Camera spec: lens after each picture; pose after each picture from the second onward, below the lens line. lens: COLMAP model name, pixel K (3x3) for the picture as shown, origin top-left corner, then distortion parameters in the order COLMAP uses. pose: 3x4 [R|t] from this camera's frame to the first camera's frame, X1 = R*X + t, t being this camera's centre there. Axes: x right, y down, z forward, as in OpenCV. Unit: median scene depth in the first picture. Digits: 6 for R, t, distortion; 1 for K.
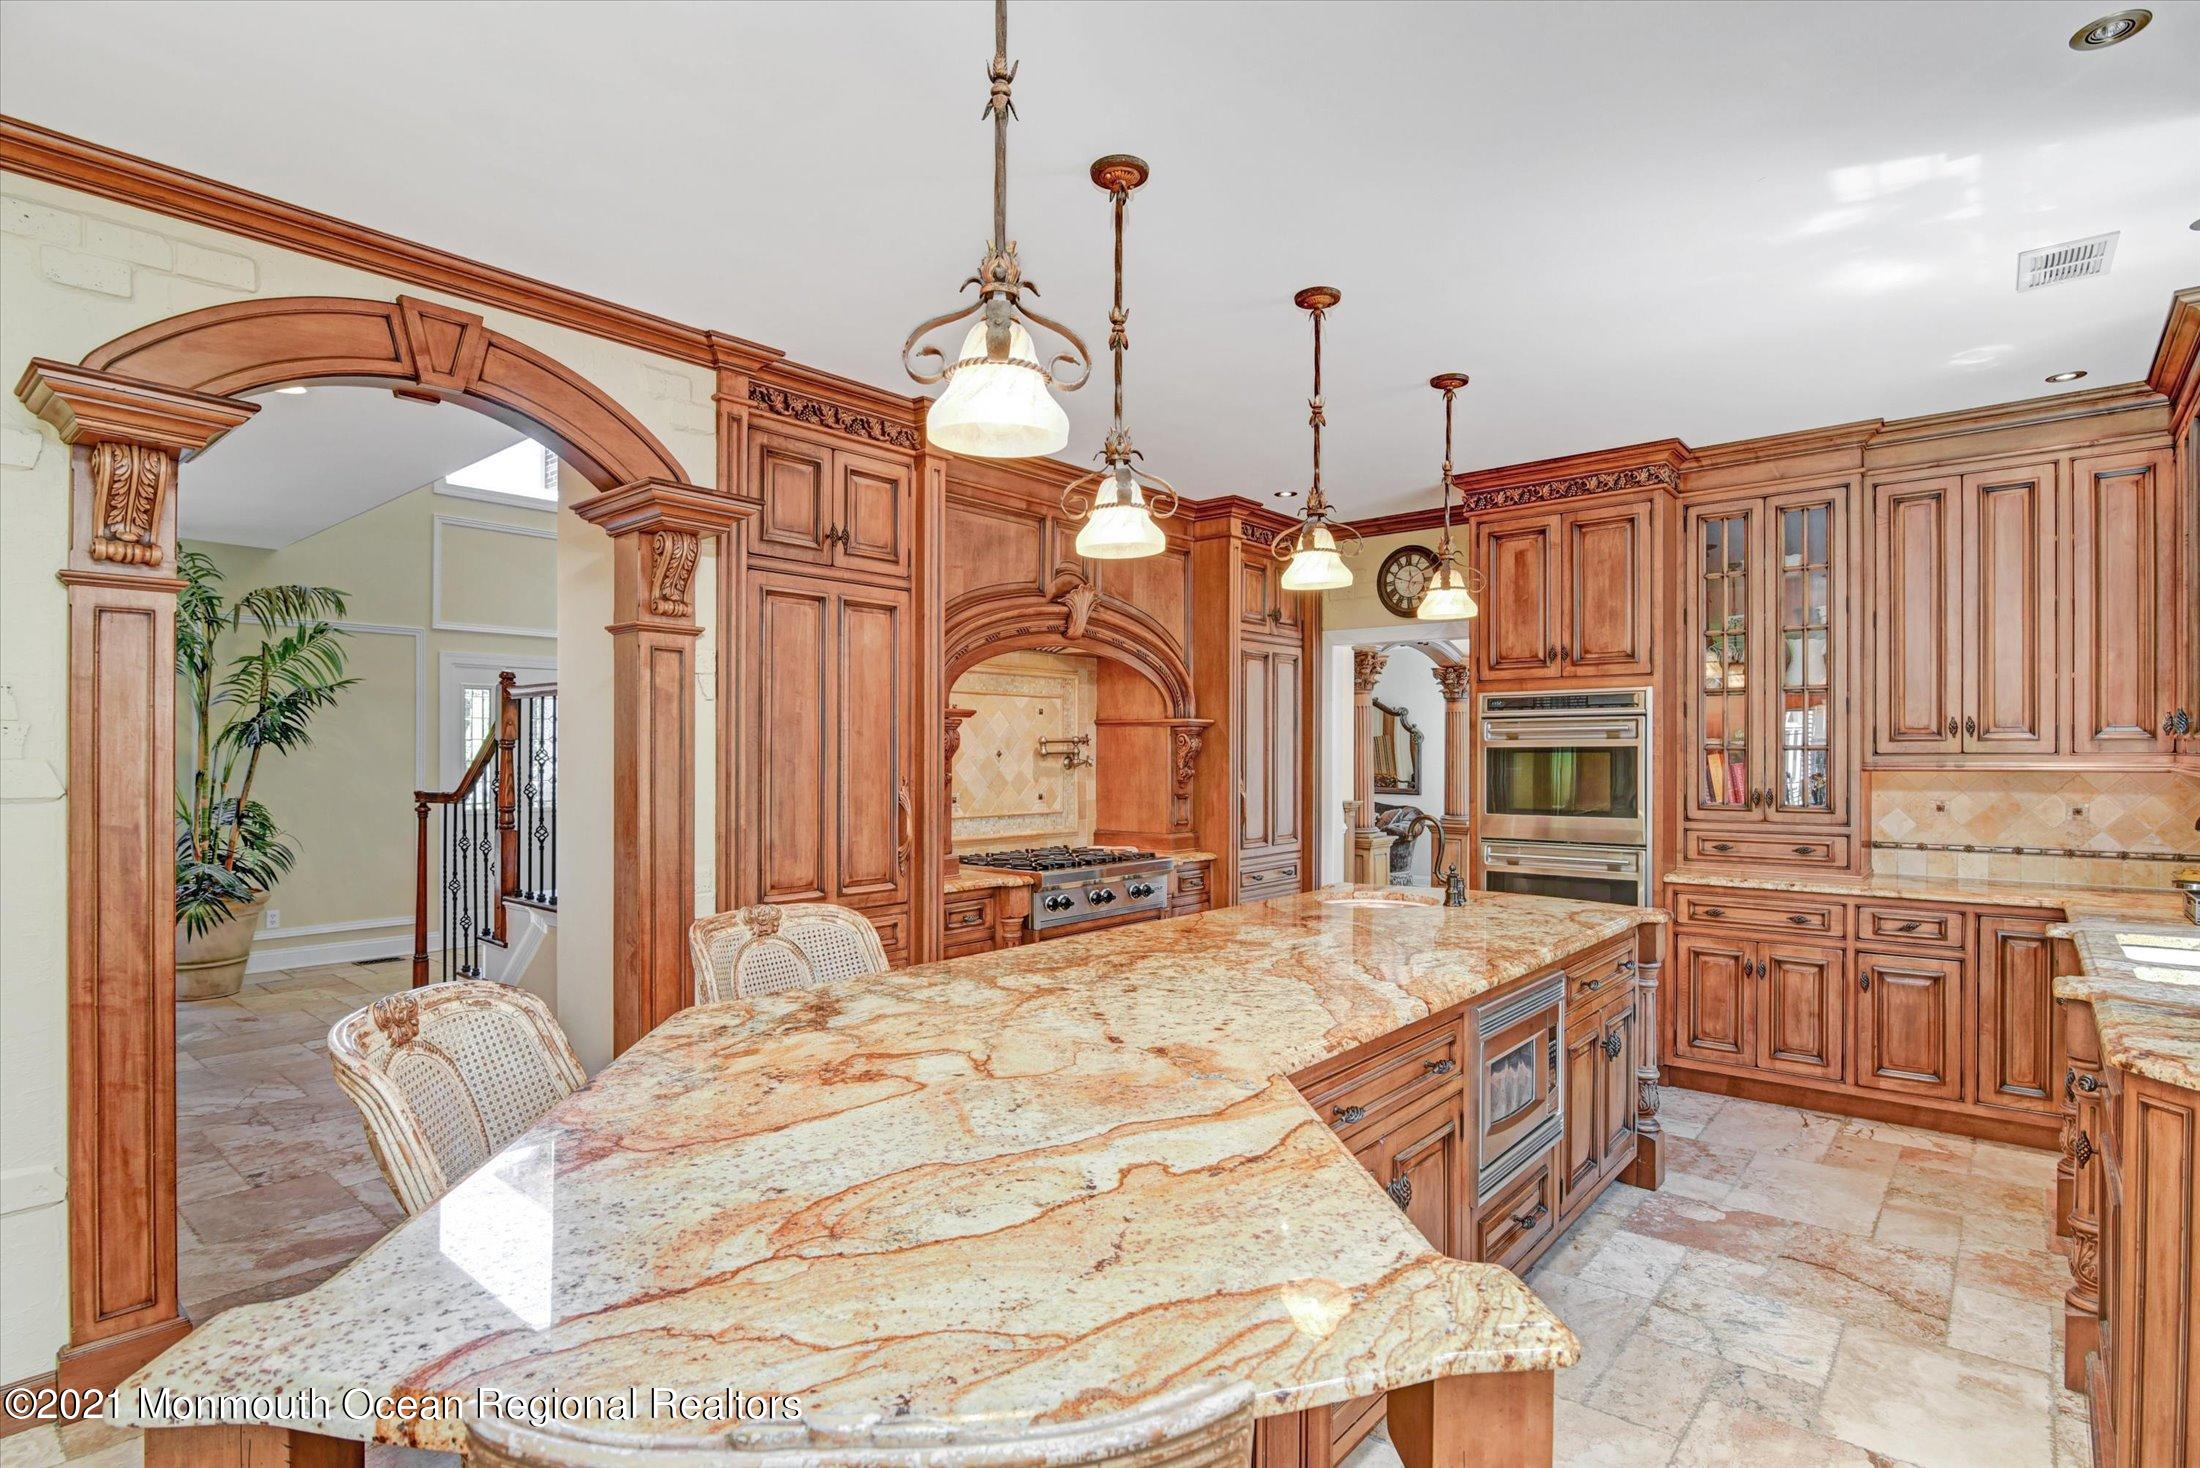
lens RADIAL K [[1105.7, 0, 1102.3], [0, 1105.7, 747.9], [0, 0, 1]] dist [-0.015990, -0.003071]
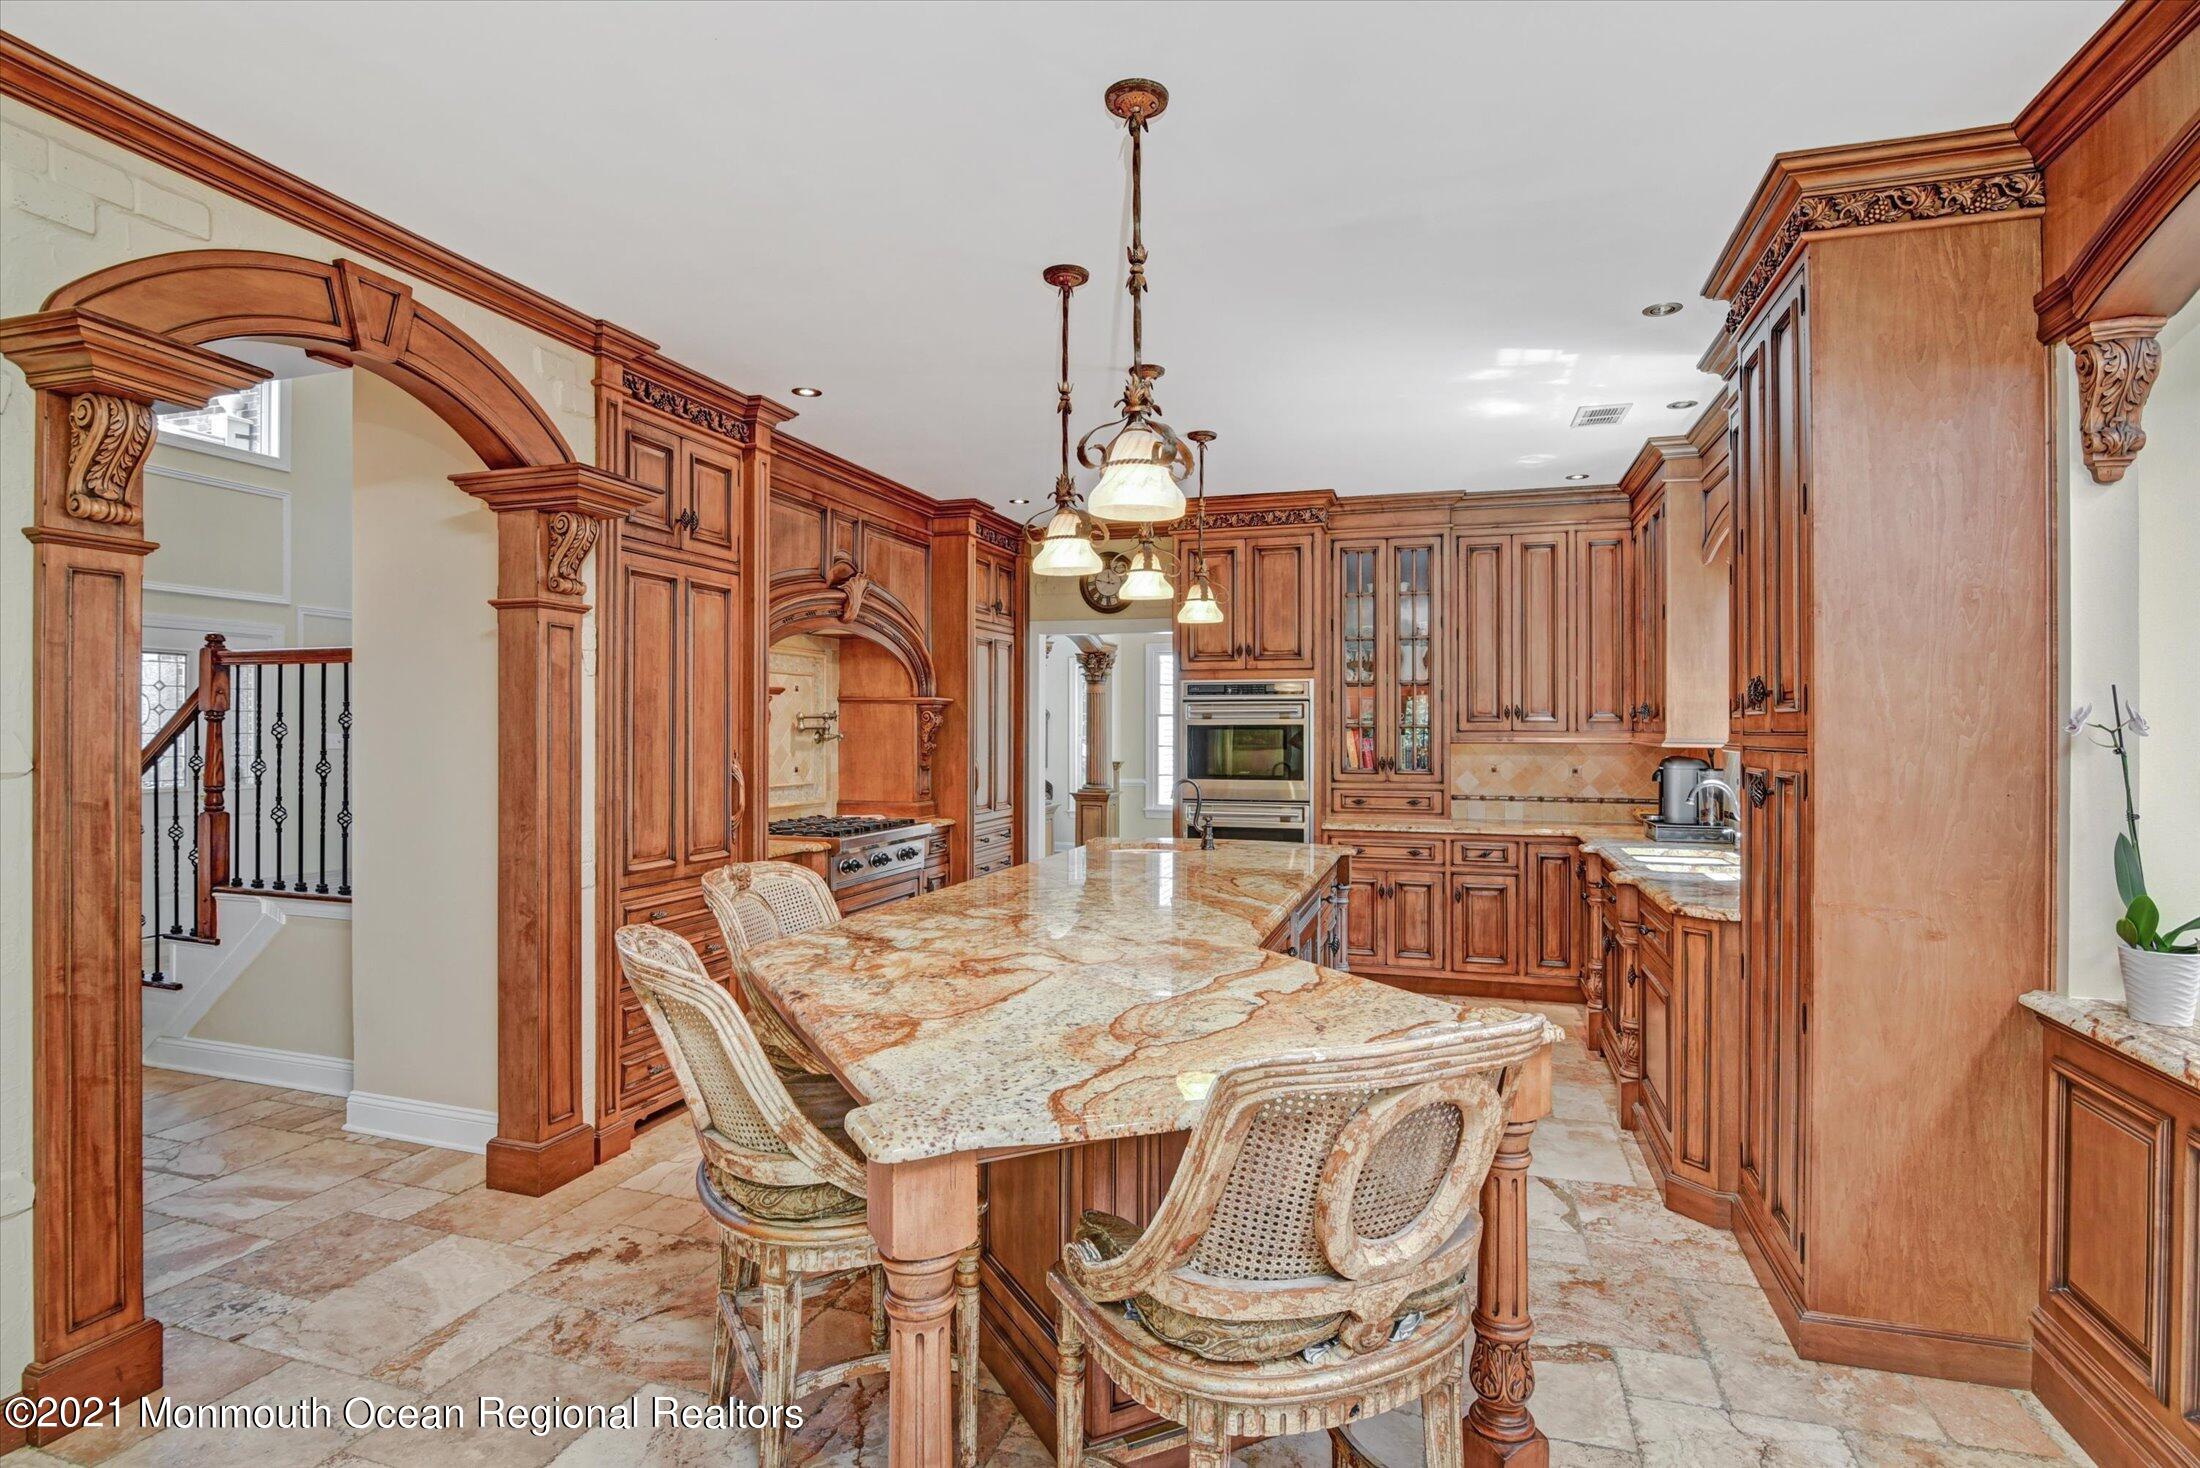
lens RADIAL K [[1105.7, 0, 1126.8], [0, 1105.7, 714.6], [0, 0, 1]] dist [-0.015990, -0.003071]
pose [[0.916488, 0.009205, 0.399957, -0.270387], [-0.005683, 0.999934, -0.009993, 0.000586], [-0.400022, 0.006885, 0.916480, -0.125679]]
